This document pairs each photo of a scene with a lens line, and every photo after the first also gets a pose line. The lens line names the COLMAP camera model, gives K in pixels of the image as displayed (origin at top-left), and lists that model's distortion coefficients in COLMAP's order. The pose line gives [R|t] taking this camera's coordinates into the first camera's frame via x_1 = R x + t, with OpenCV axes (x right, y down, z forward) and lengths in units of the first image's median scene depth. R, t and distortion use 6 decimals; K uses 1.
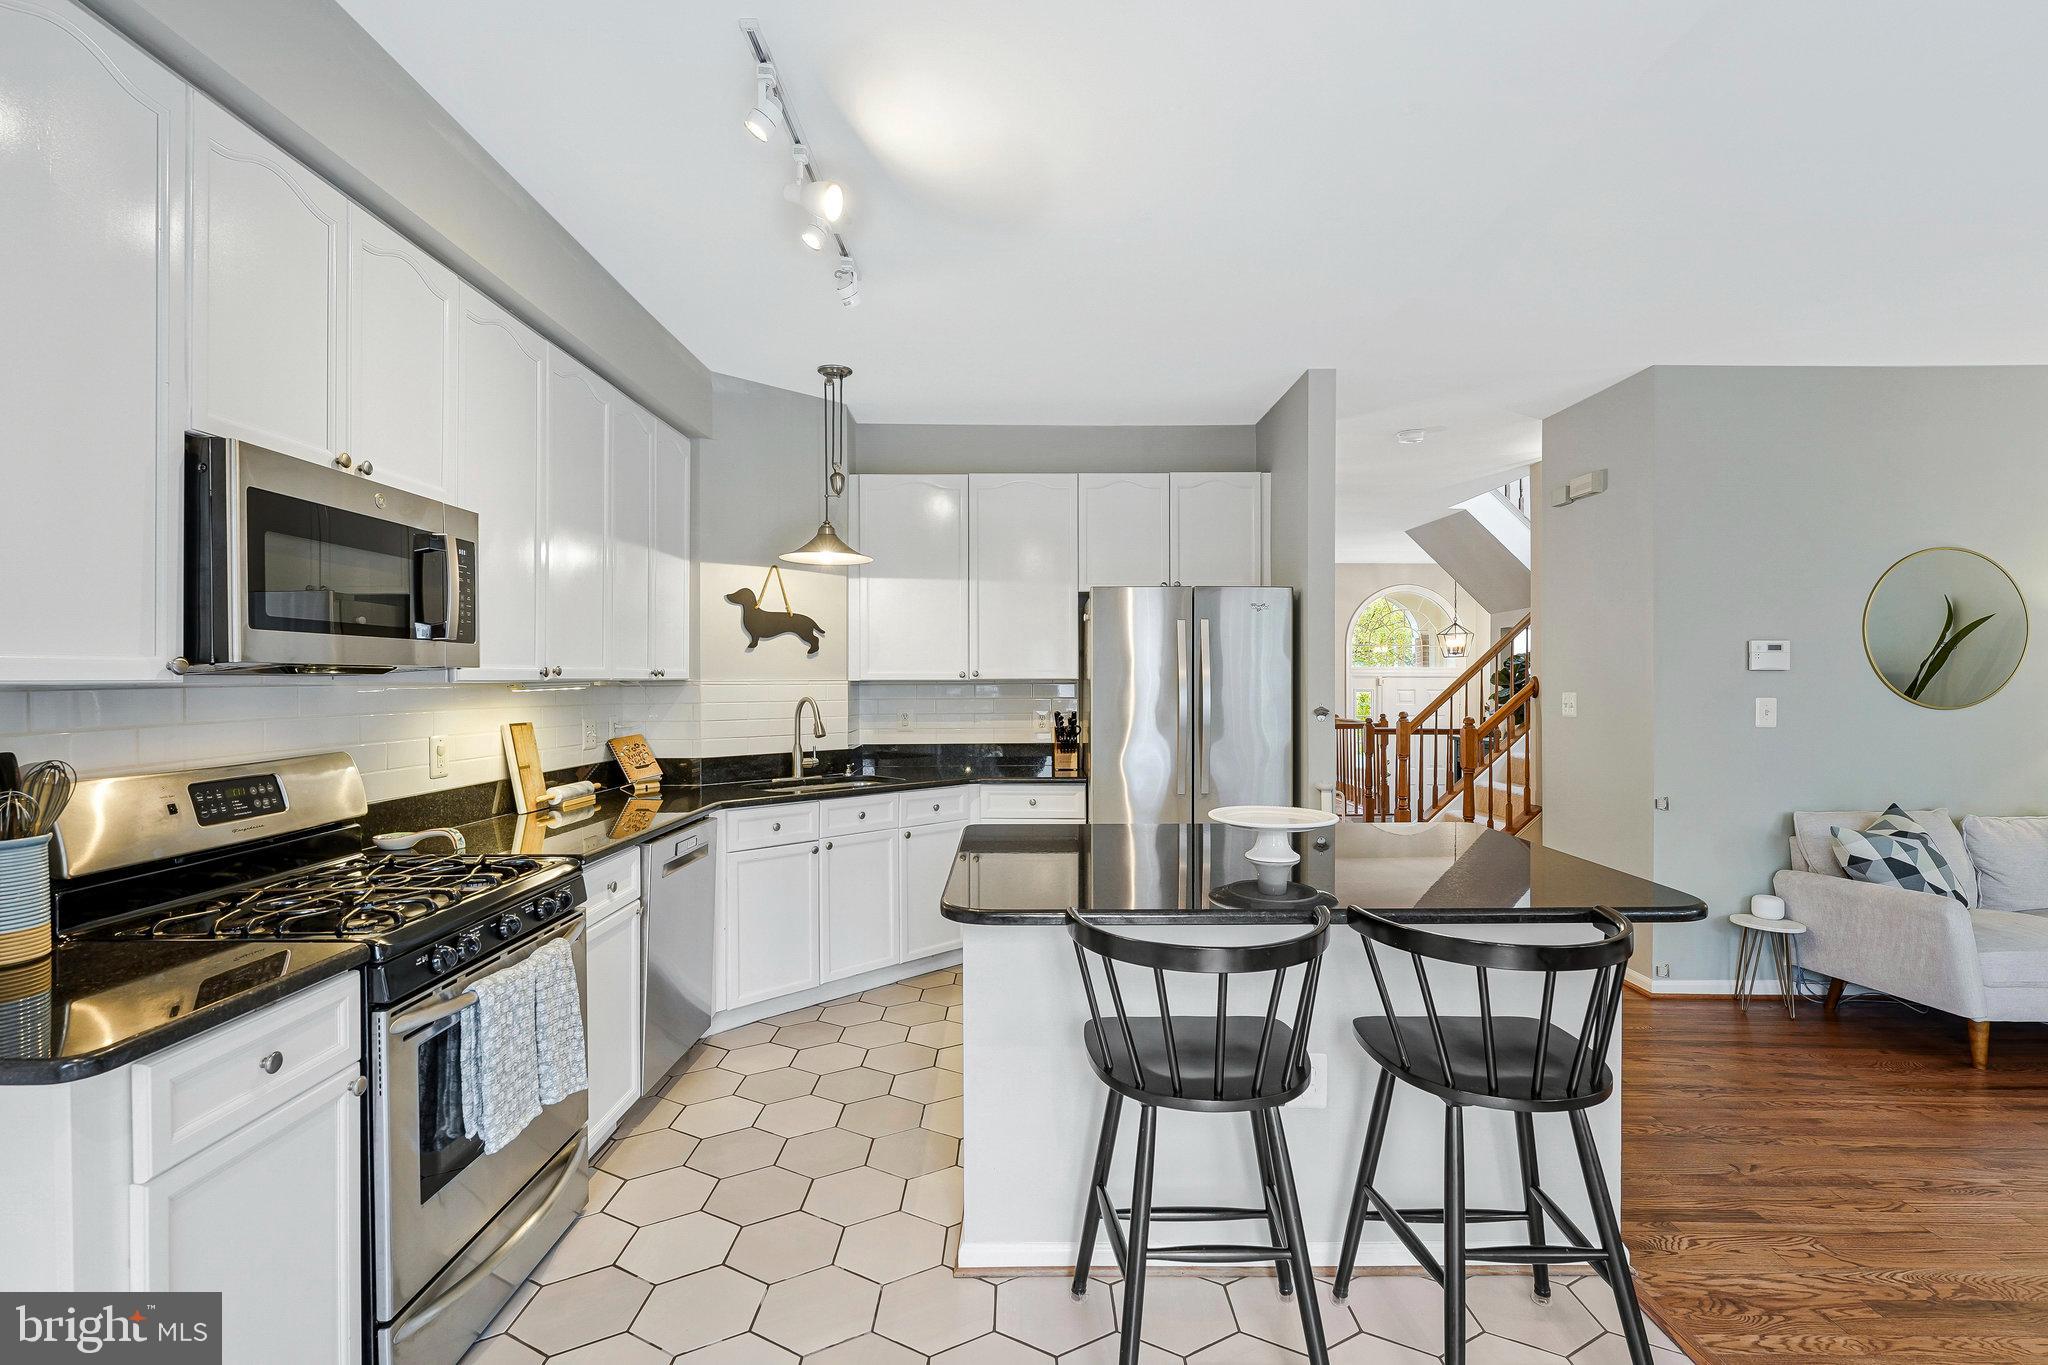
lens RADIAL K [[928.0, 0, 1018.4], [0, 928.0, 689.2], [0, 0, 1]] dist [-0.001670, -0.000358]
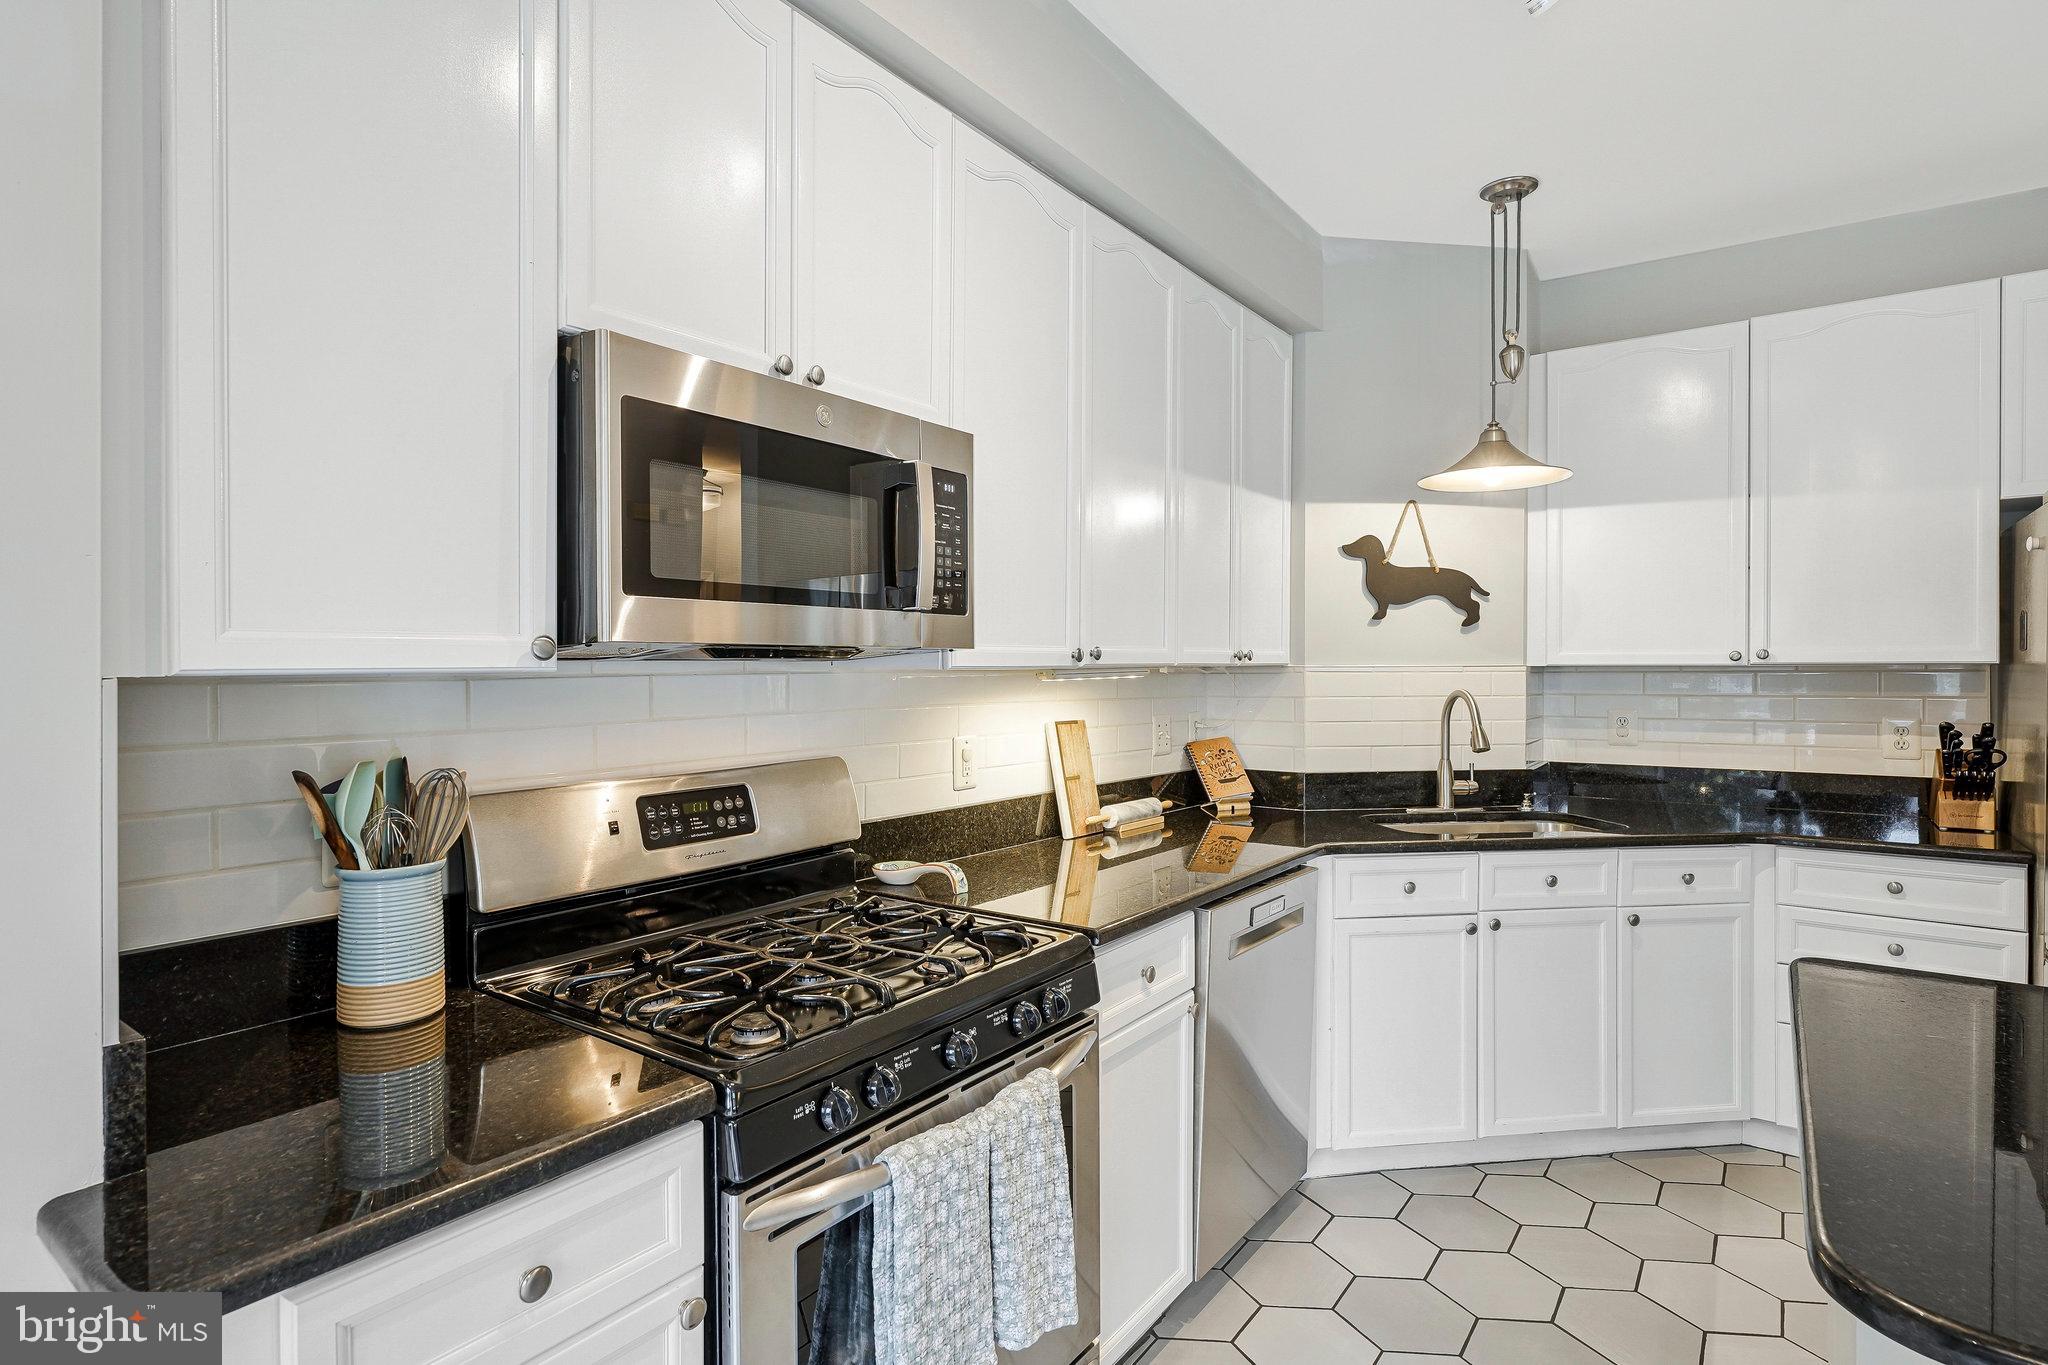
lens RADIAL K [[1026.3, 0, 1023.5], [0, 1026.3, 675.5], [0, 0, 1]] dist [-0.001585, 0.000229]
pose [[0.807948, 0.005601, -0.589227, -0.062126], [-0.004953, 0.999984, 0.002715, -0.003942], [0.589233, 0.000725, 0.807963, 0.289958]]
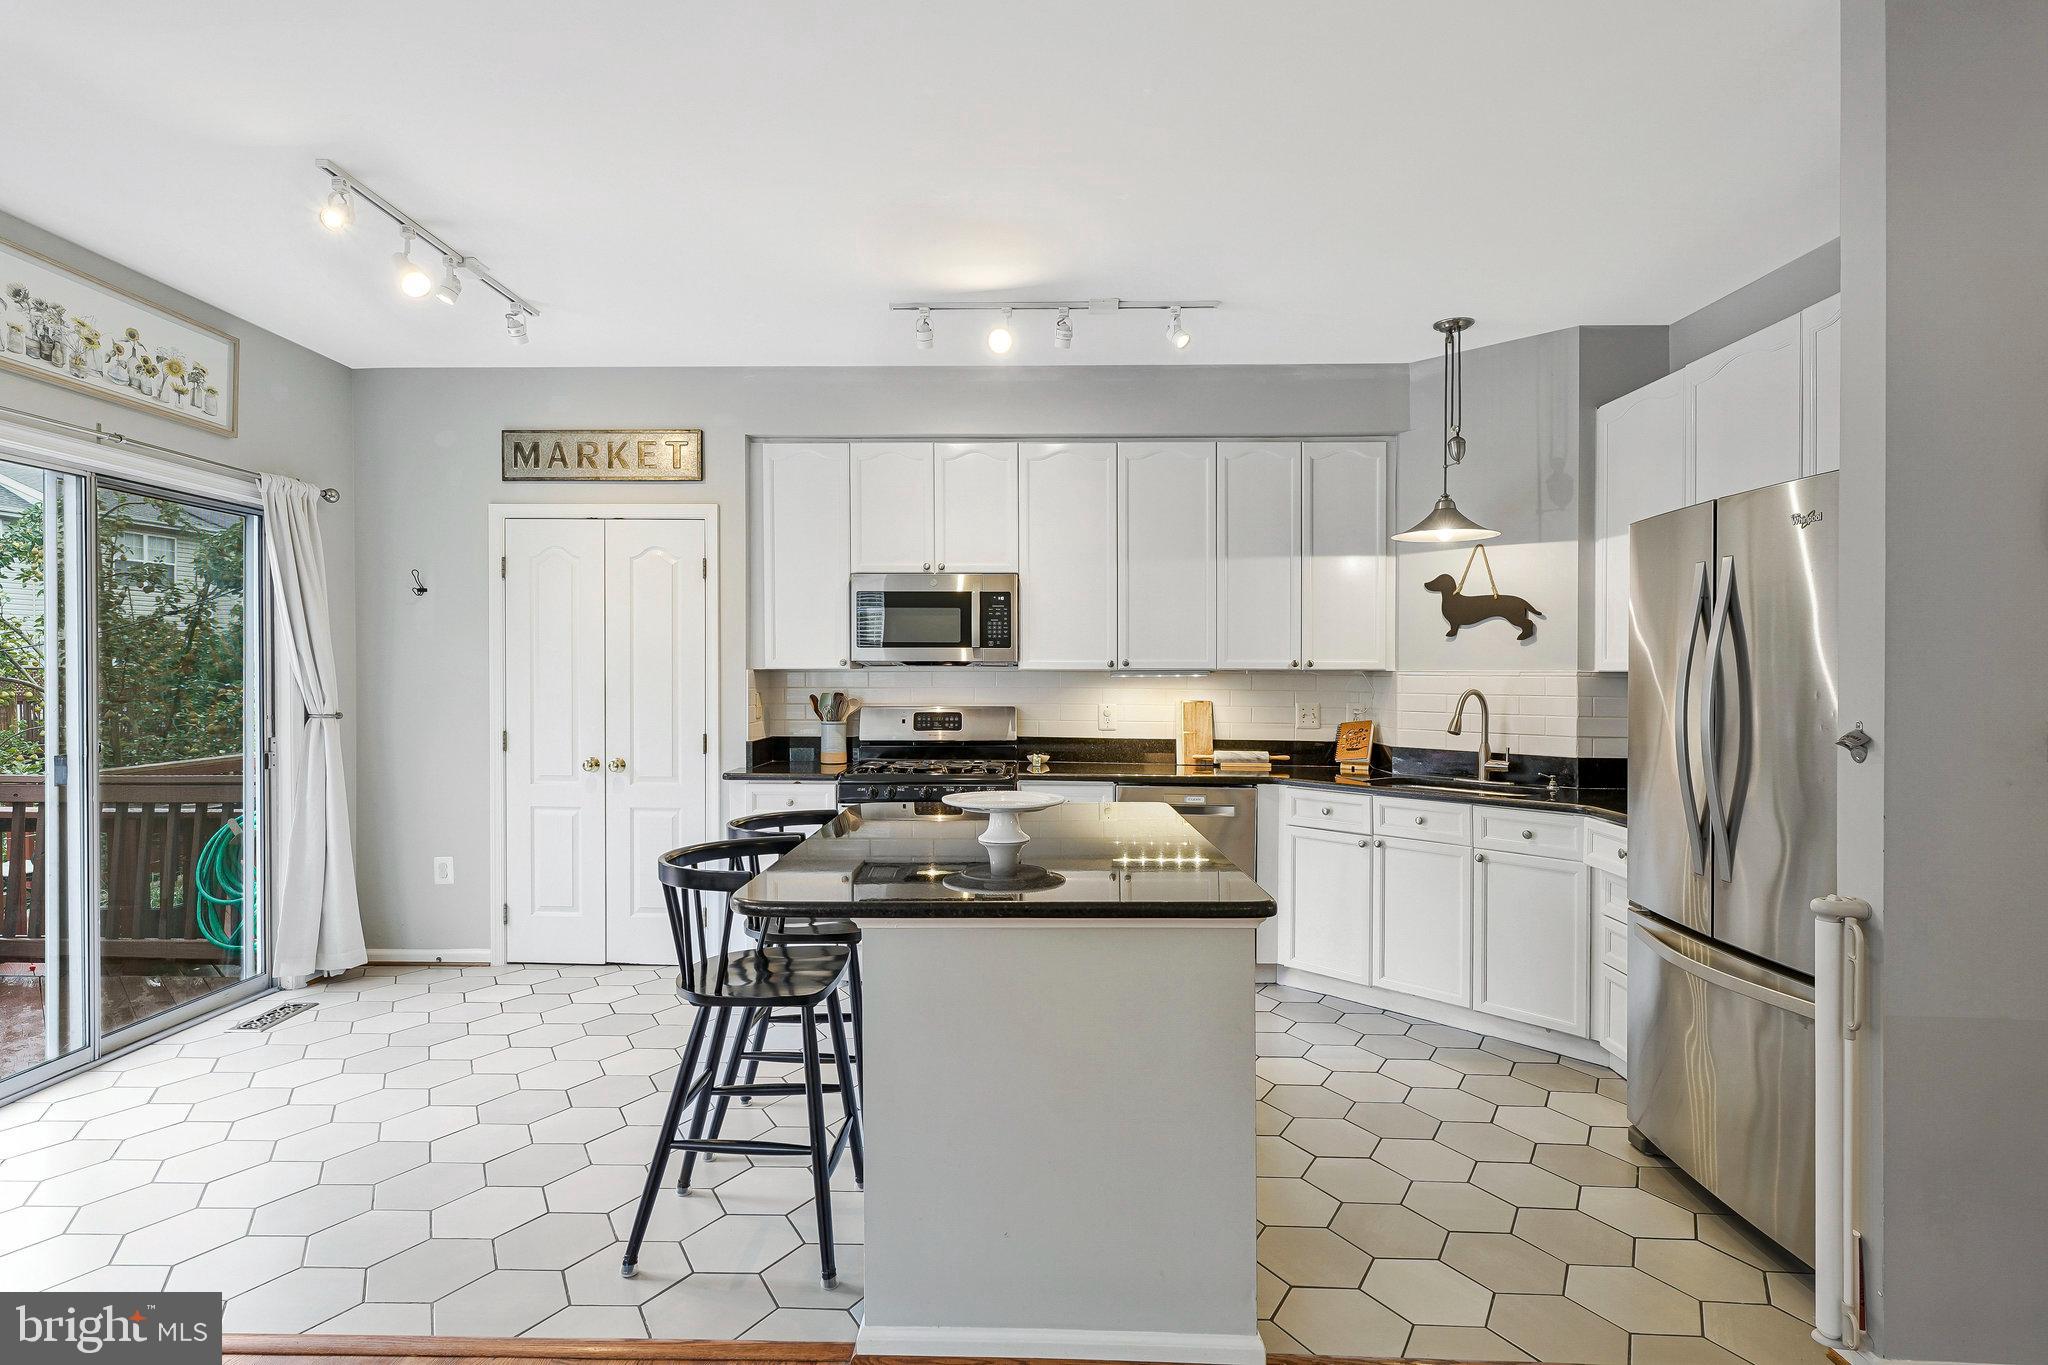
lens RADIAL K [[1091.5, 0, 1024.0], [0, 1091.5, 682.5], [0, 0, 1]] dist [-0.000646, -0.000155]
pose [[-0.014878, 0.012444, -0.999812, 1.129712], [-0.015398, 0.999801, 0.012673, -0.007351], [0.999771, 0.015584, -0.014683, 0.796373]]
